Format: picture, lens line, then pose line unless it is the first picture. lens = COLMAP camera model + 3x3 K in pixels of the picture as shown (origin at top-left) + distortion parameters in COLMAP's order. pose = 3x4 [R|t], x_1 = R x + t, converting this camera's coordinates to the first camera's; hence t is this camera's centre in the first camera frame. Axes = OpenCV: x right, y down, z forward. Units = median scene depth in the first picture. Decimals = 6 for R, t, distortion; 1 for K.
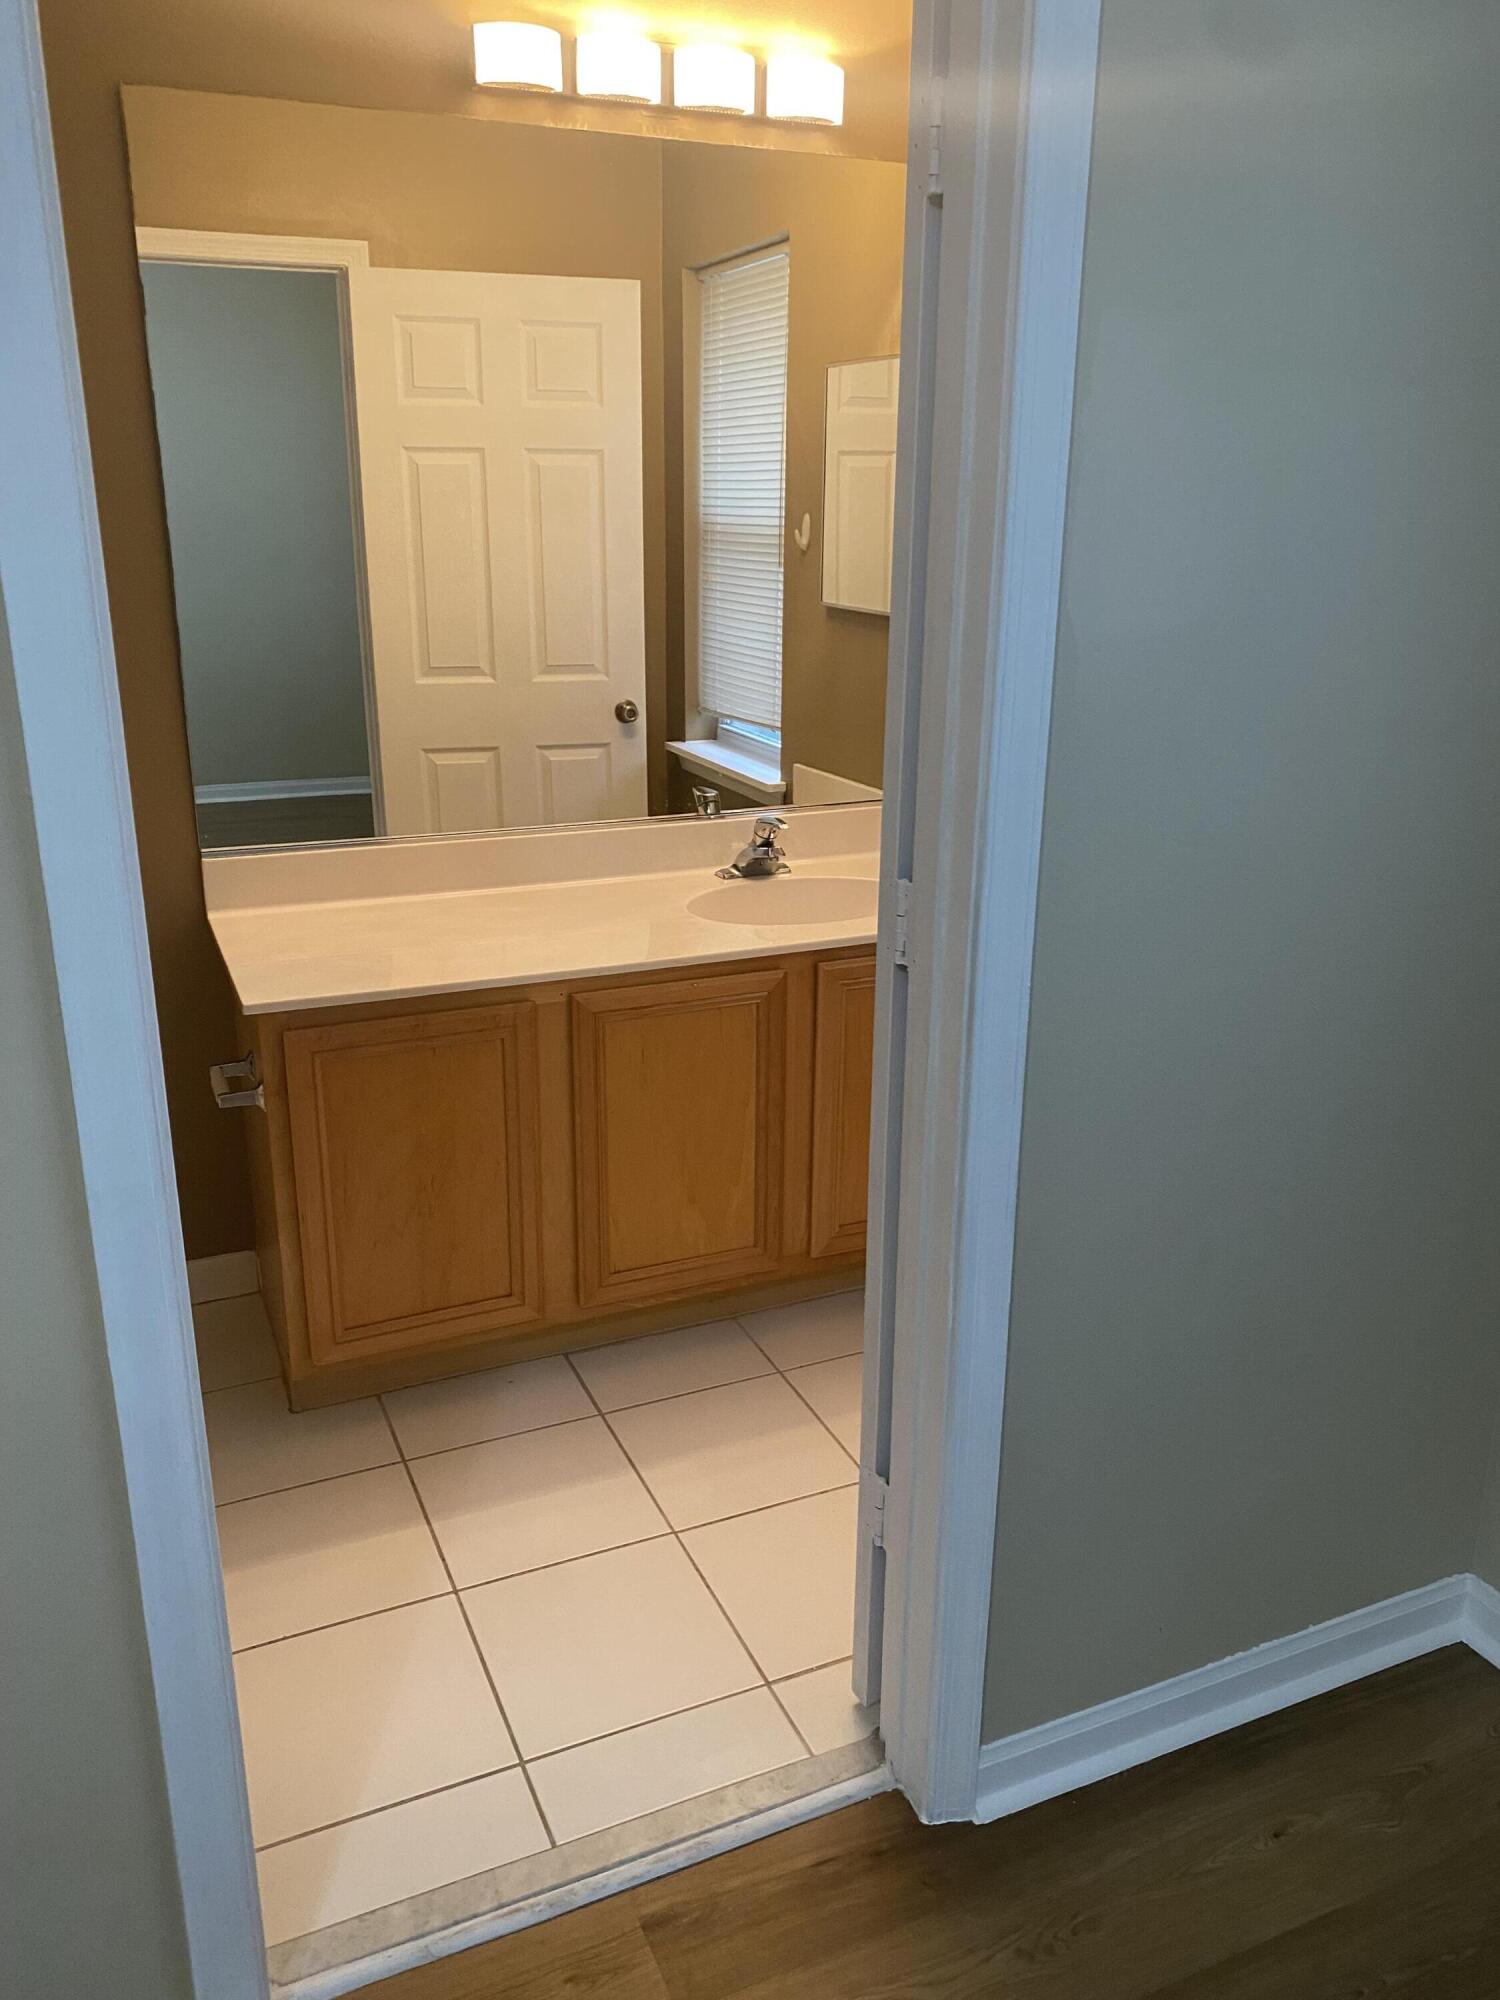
lens RADIAL K [[1538.8, 0, 717.1], [0, 1538.8, 992.3], [0, 0, 1]] dist [0.005914, -0.005193]
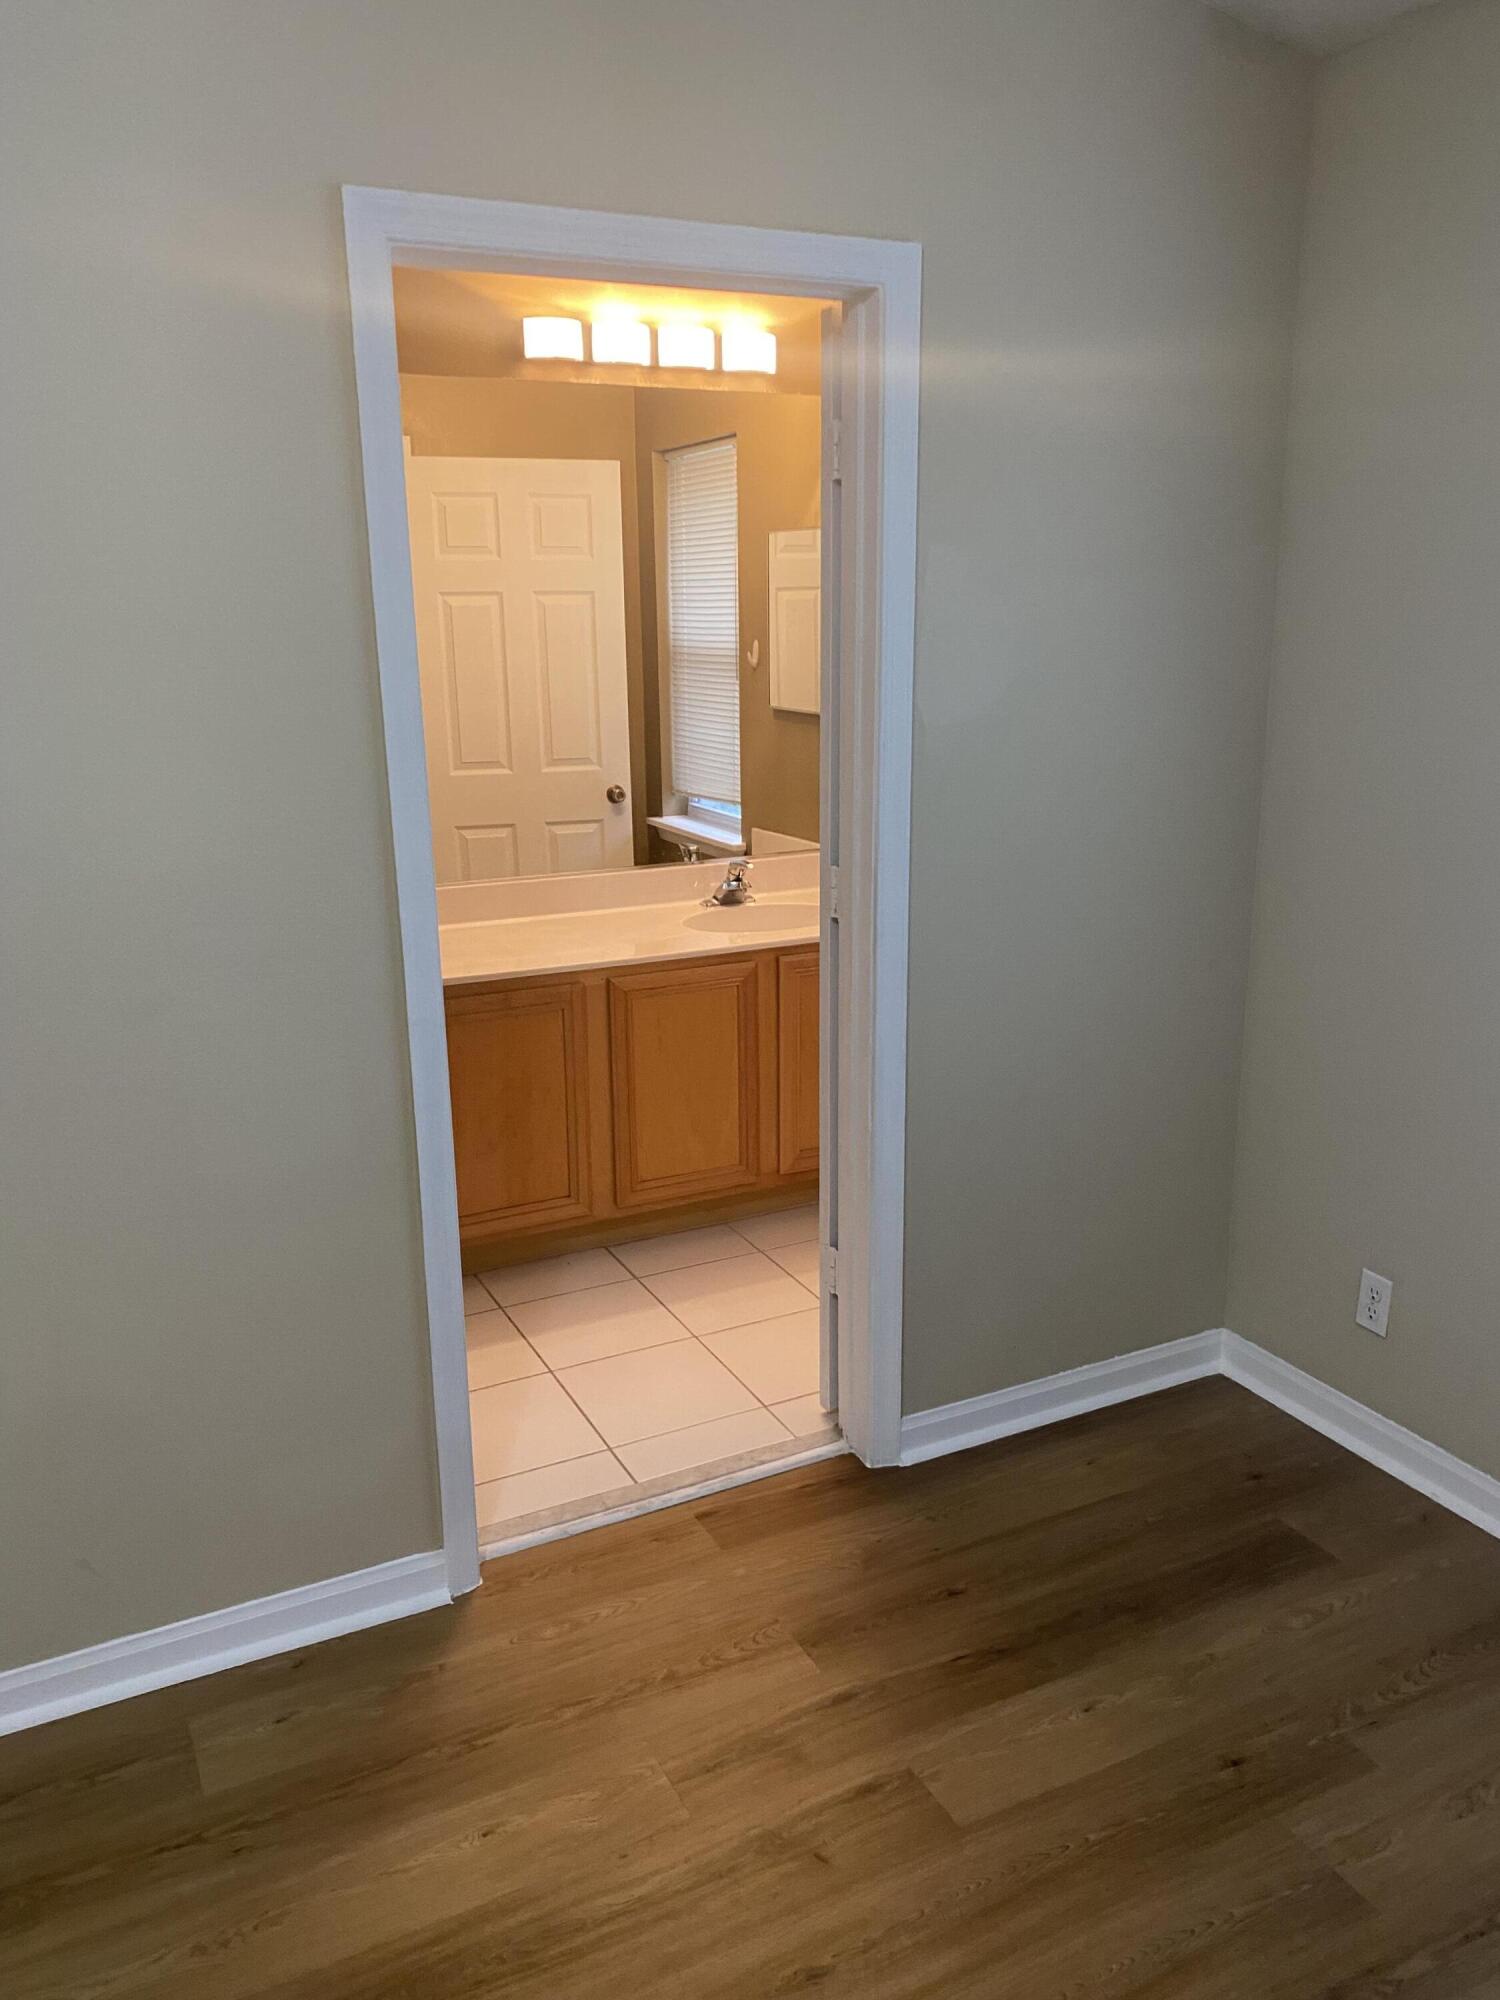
lens RADIAL K [[1518.2, 0, 743.1], [0, 1518.2, 1000.7], [0, 0, 1]] dist [0.039099, -0.032592]
pose [[0.998148, -0.029460, 0.053216, -0.040993], [0.032462, 0.997876, -0.056475, 0.094632], [-0.051439, 0.058098, 0.996985, -0.373794]]
